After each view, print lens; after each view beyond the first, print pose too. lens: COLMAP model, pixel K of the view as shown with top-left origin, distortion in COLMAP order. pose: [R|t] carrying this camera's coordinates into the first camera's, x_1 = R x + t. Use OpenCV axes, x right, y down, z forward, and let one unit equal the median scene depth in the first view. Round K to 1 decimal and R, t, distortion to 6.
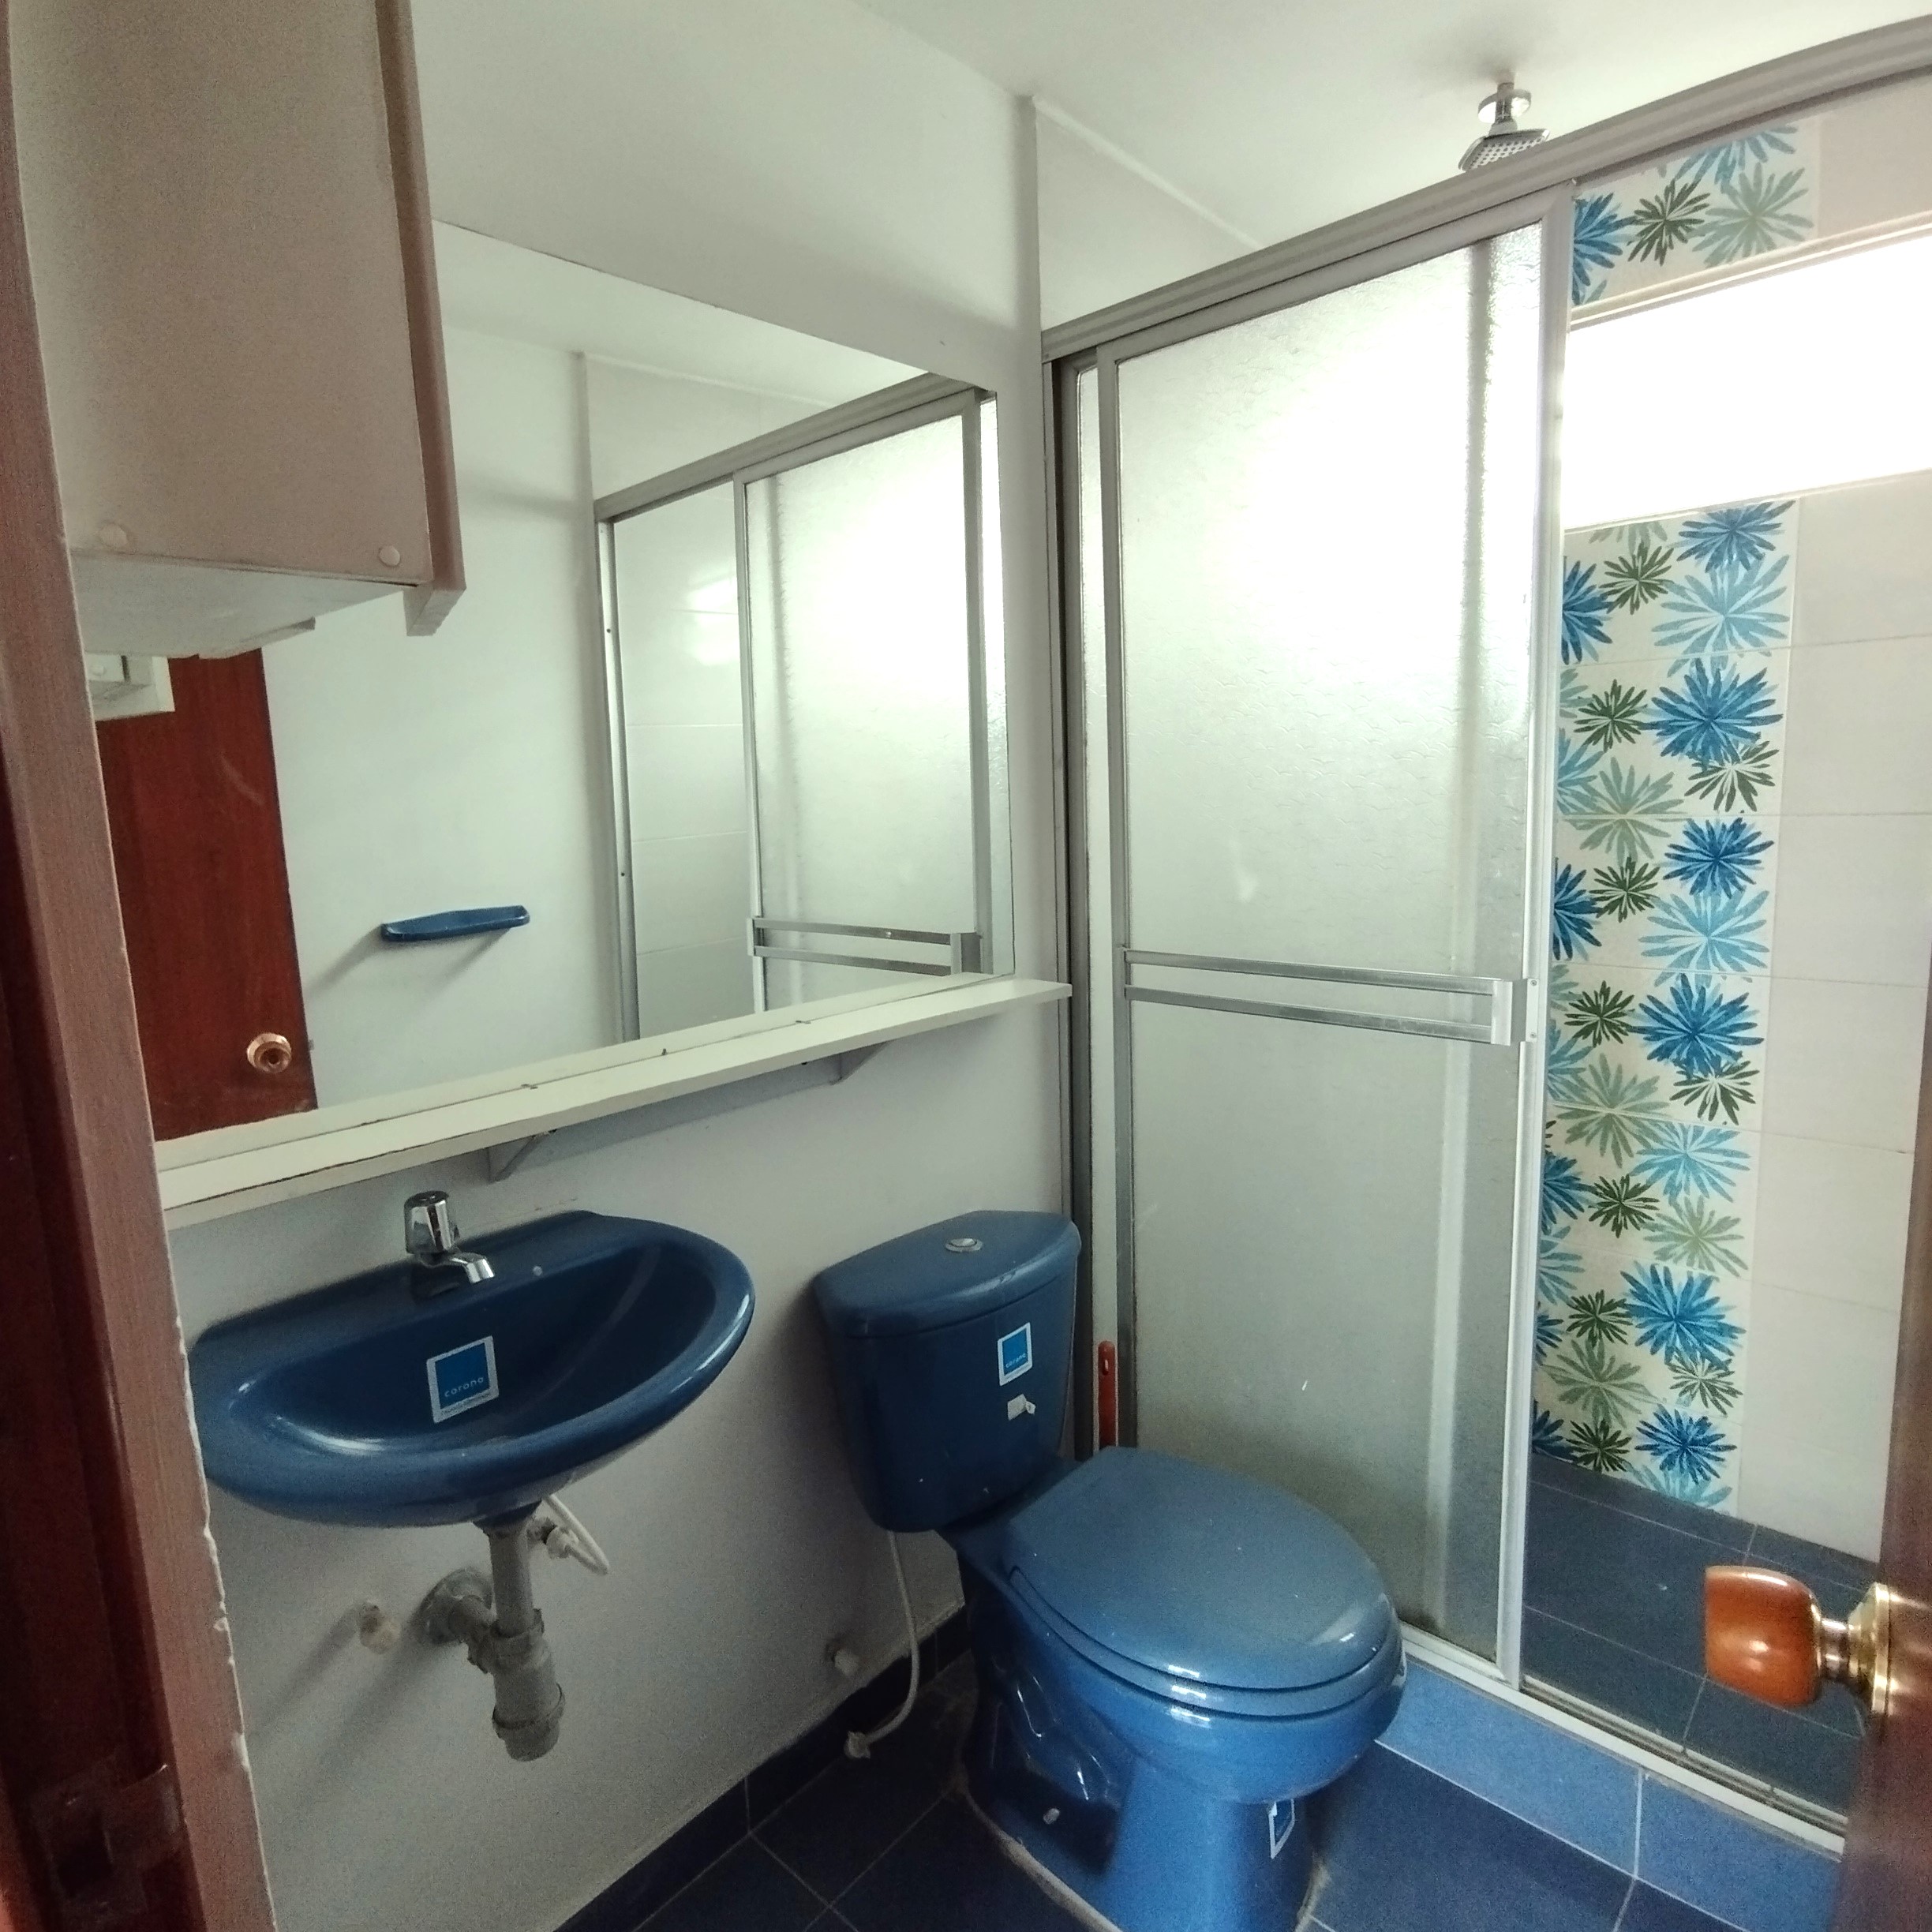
lens RADIAL K [[1188.9, 0, 945.2], [0, 1188.9, 943.5], [0, 0, 1]] dist [-0.041859, 0.032513]
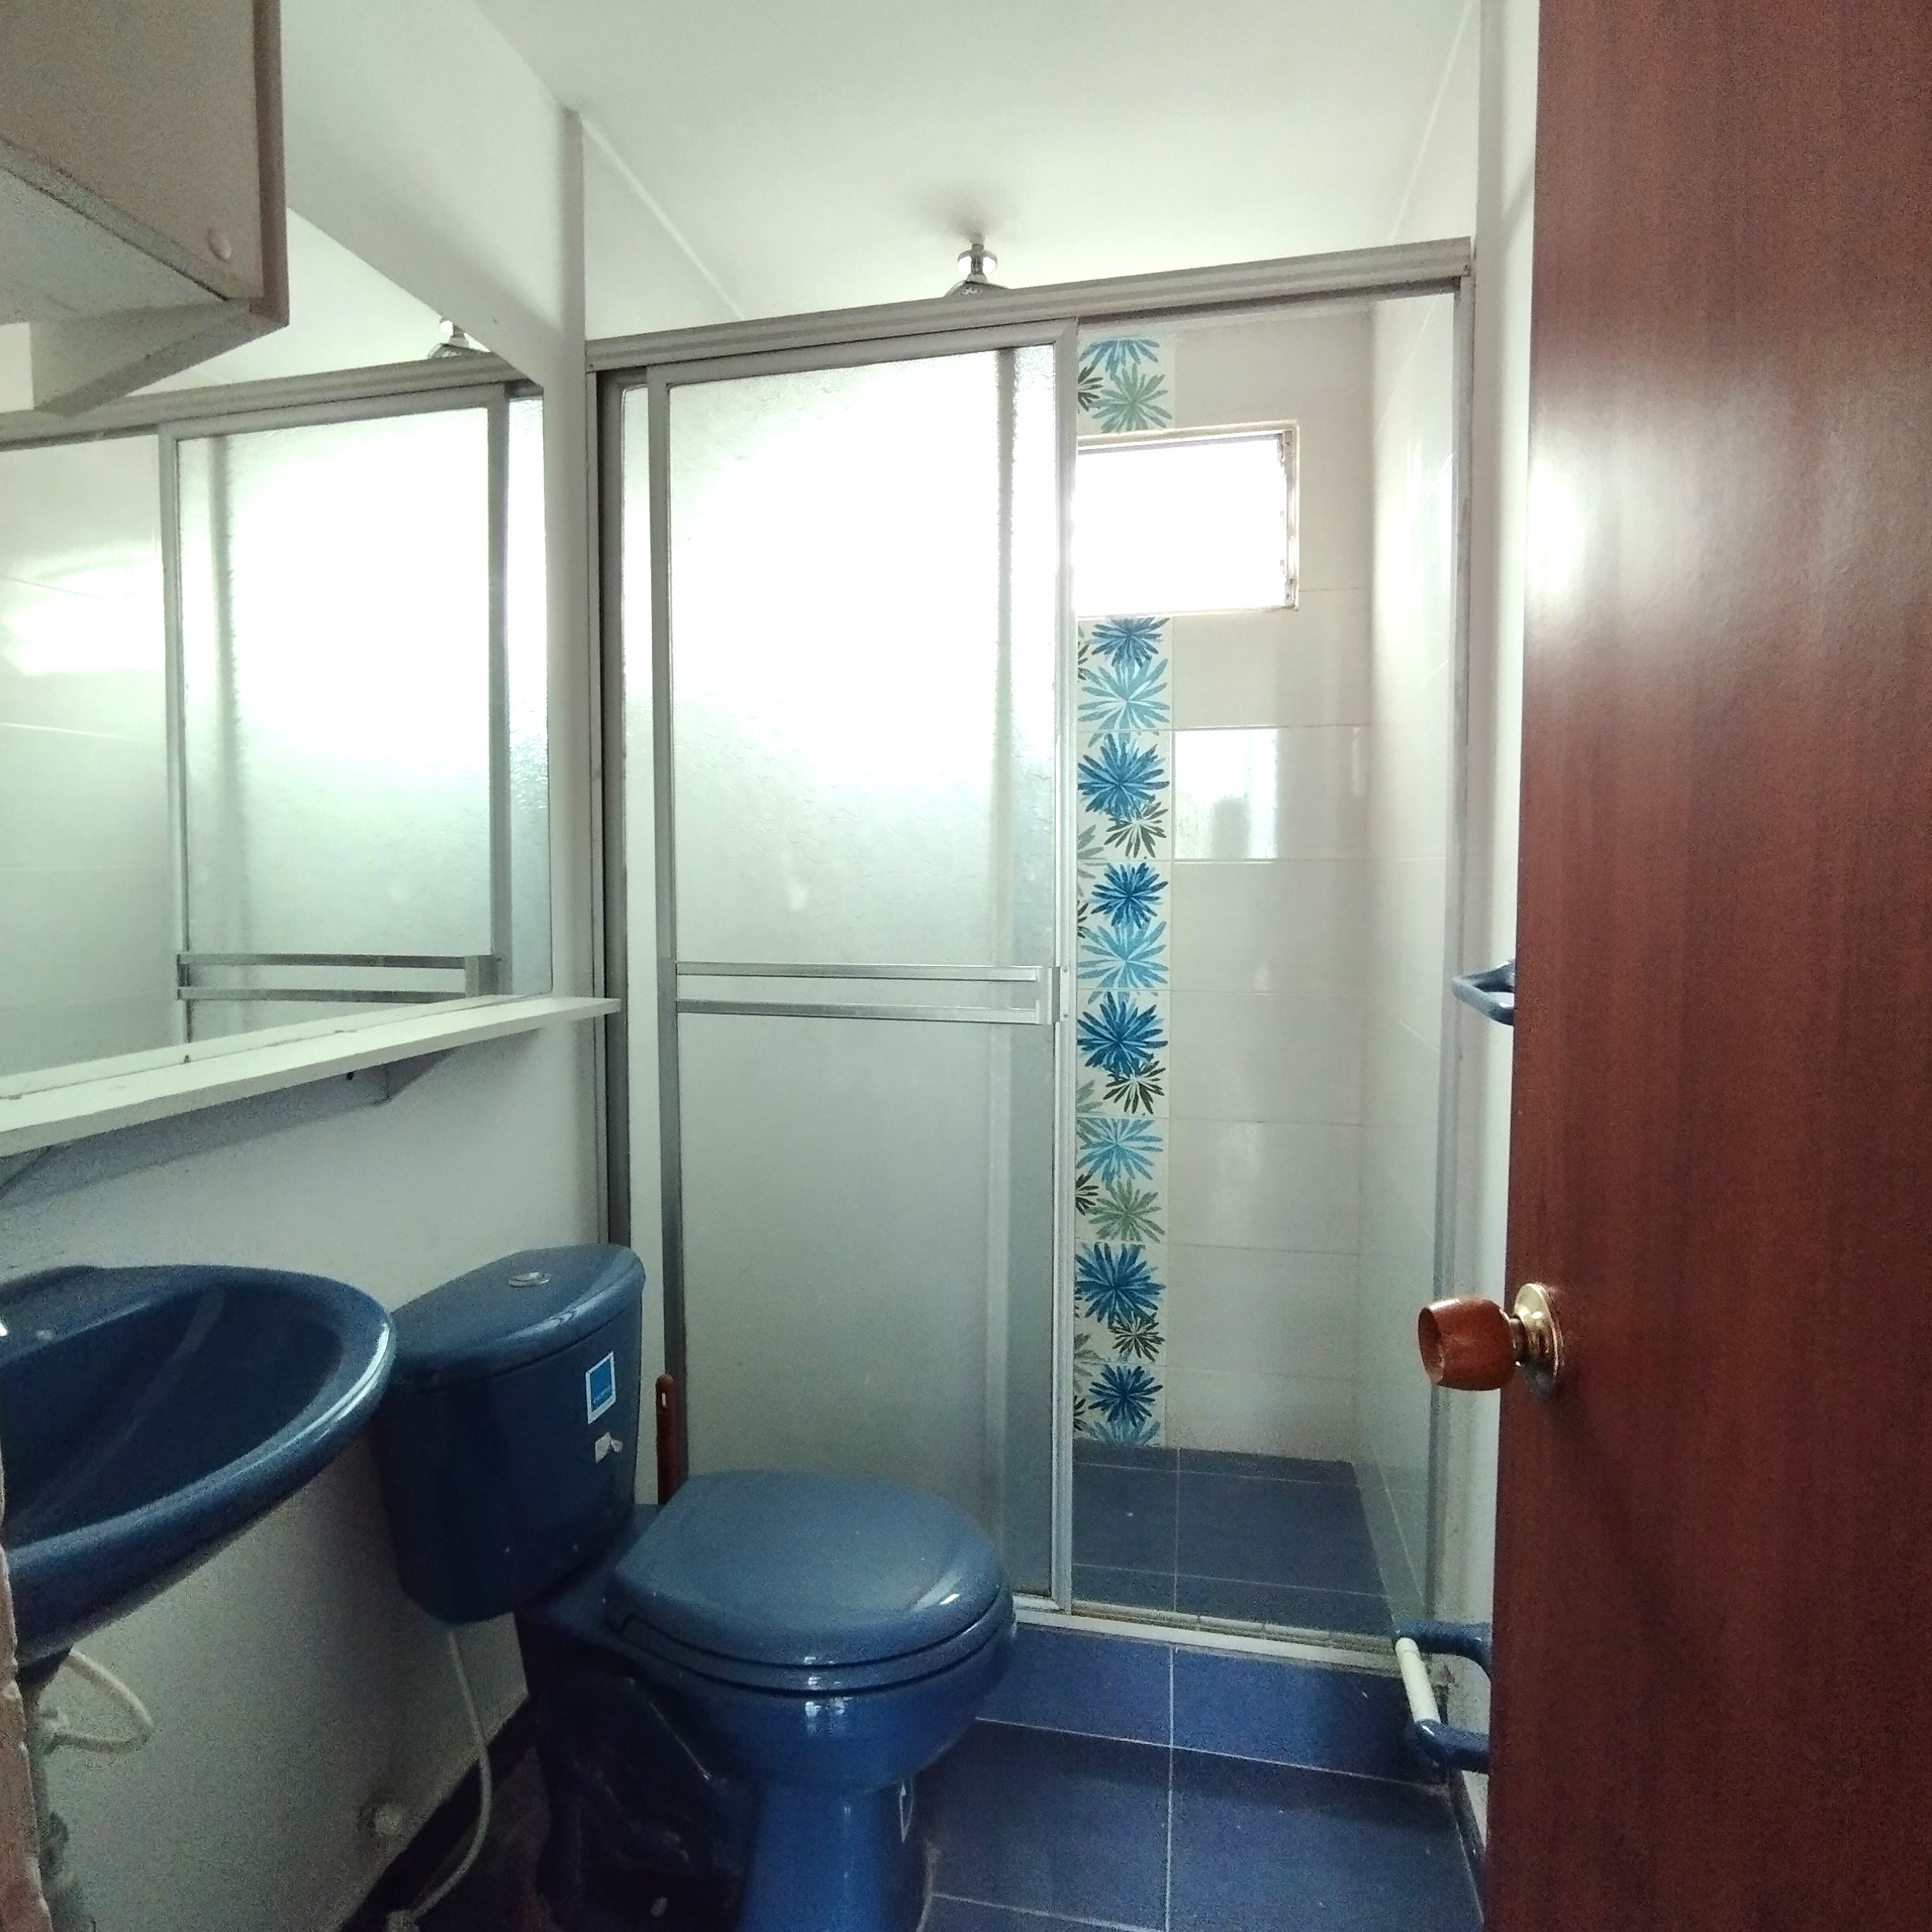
lens RADIAL K [[1188.9, 0, 944.7], [0, 1188.9, 931.4], [0, 0, 1]] dist [-0.041859, 0.032513]
pose [[0.863103, 0.011716, 0.504891, -0.134232], [0.036374, 0.995692, -0.085286, 0.063348], [-0.503716, 0.091976, 0.858959, 0.036639]]
